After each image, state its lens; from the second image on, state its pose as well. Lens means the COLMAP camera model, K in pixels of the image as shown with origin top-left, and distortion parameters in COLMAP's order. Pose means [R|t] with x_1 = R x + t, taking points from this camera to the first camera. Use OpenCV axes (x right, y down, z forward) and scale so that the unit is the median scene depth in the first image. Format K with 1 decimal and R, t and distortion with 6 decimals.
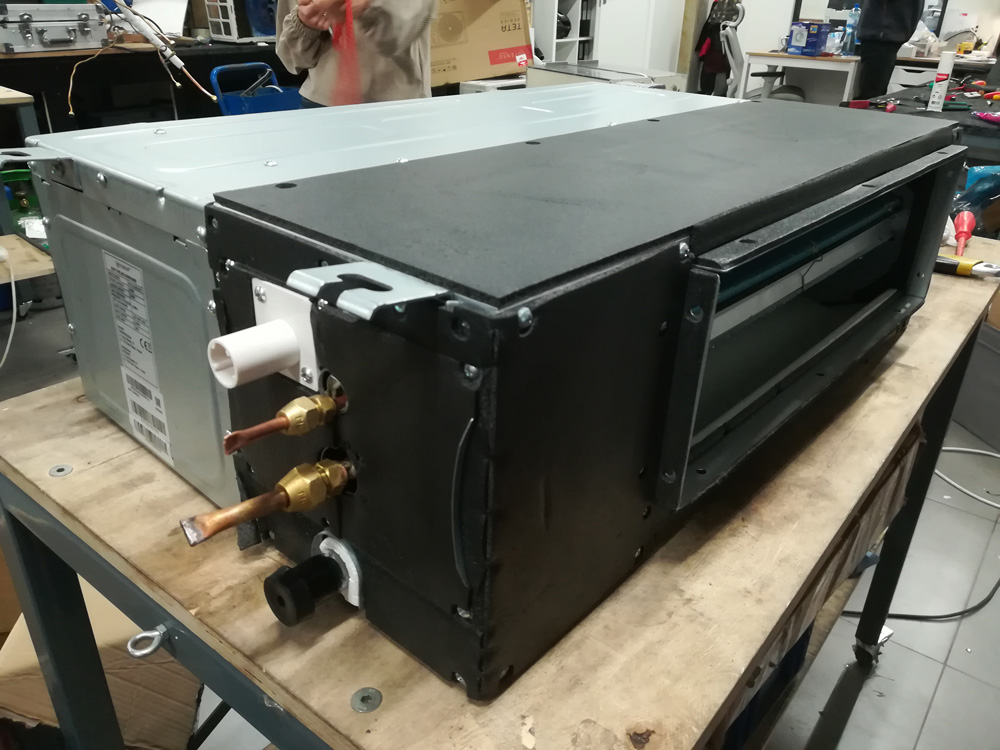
lens RADIAL K [[780.2, 0, 502.9], [0, 780.2, 378.0], [0, 0, 1]] dist [0.025106, -0.032074]
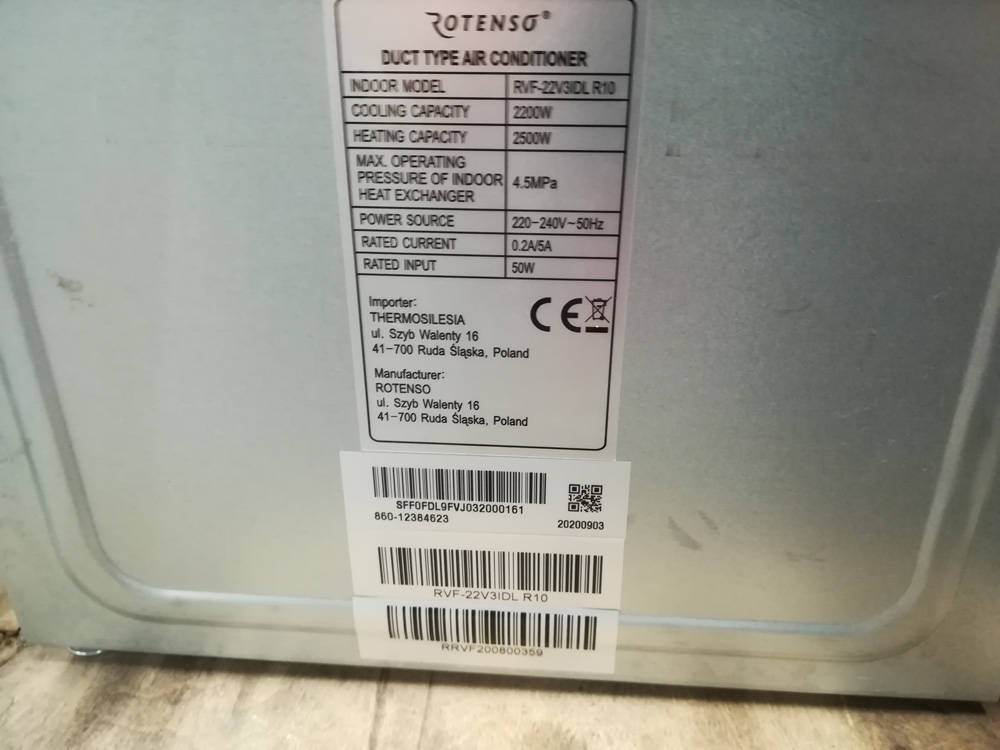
lens RADIAL K [[780.2, 0, 502.9], [0, 780.2, 378.0], [0, 0, 1]] dist [0.025106, -0.032074]
pose [[0.791729, -0.306156, 0.528615, -0.696021], [0.310359, 0.946937, 0.083595, -0.056423], [-0.526158, 0.097876, 0.844735, 0.851367]]
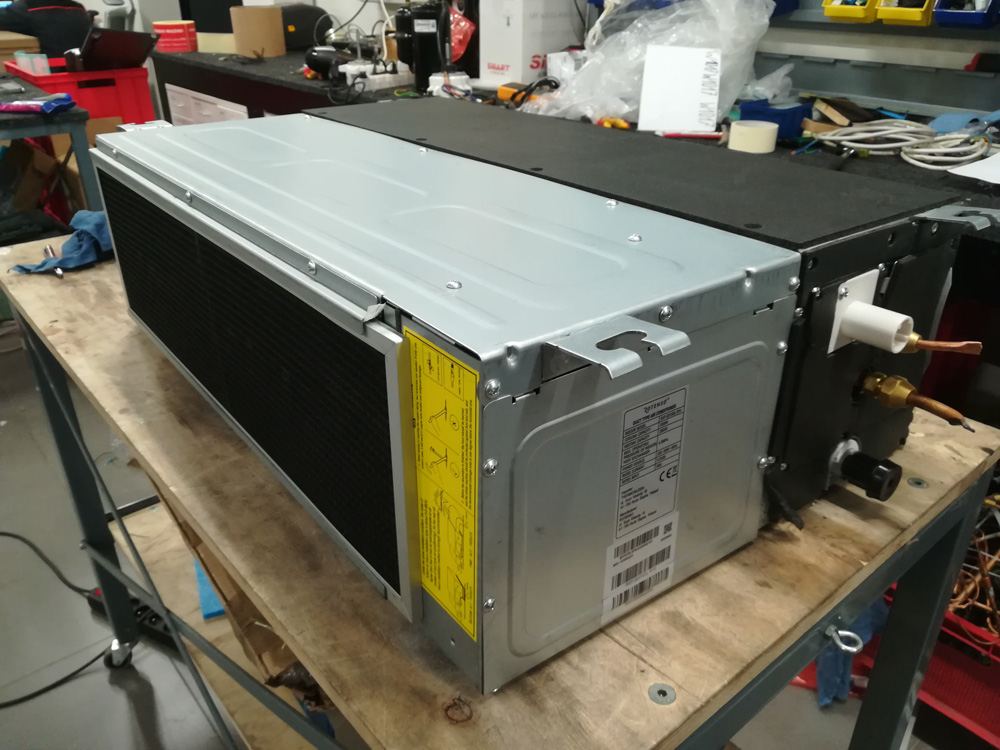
lens RADIAL K [[790.0, 0, 503.4], [0, 790.0, 373.5], [0, 0, 1]] dist [0.029266, -0.052789]
pose [[0.200123, -0.471184, 0.859032, -1.330088], [0.450772, 0.822742, 0.346265, -0.582267], [-0.869917, 0.317931, 0.377046, 0.866524]]
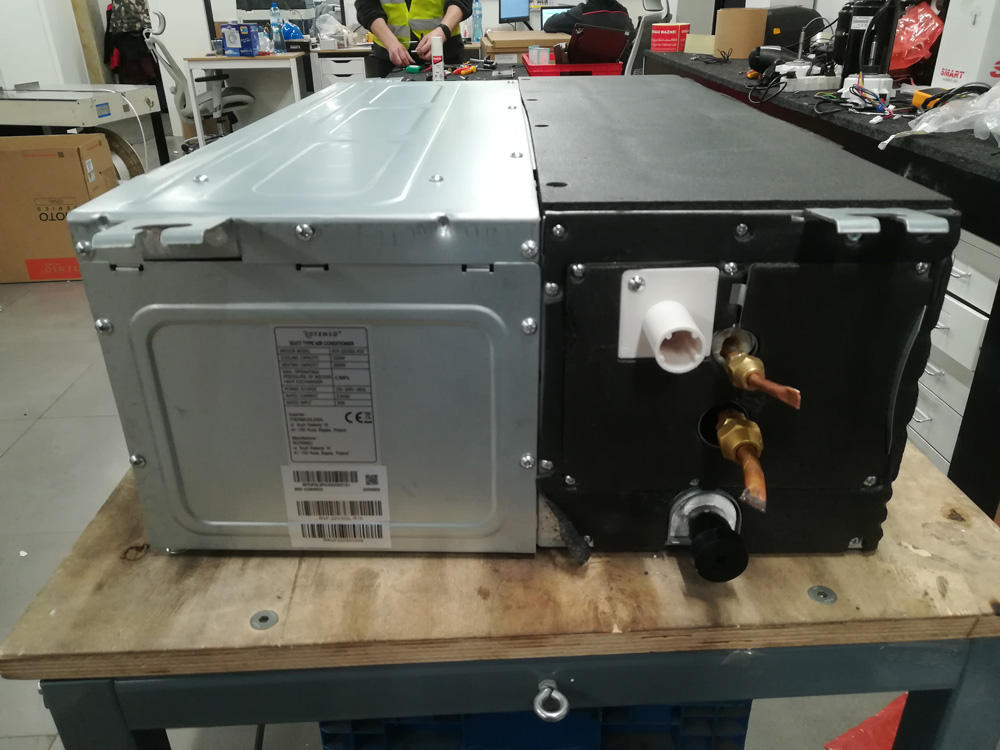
lens RADIAL K [[773.7, 0, 500.0], [0, 773.7, 375.0], [0, 0, 1]] dist [0.053047, -0.062177]
pose [[0.757114, -0.324713, 0.566868, -0.879239], [0.328512, 0.939269, 0.099267, -0.129423], [-0.564675, 0.111067, 0.817806, 0.245781]]
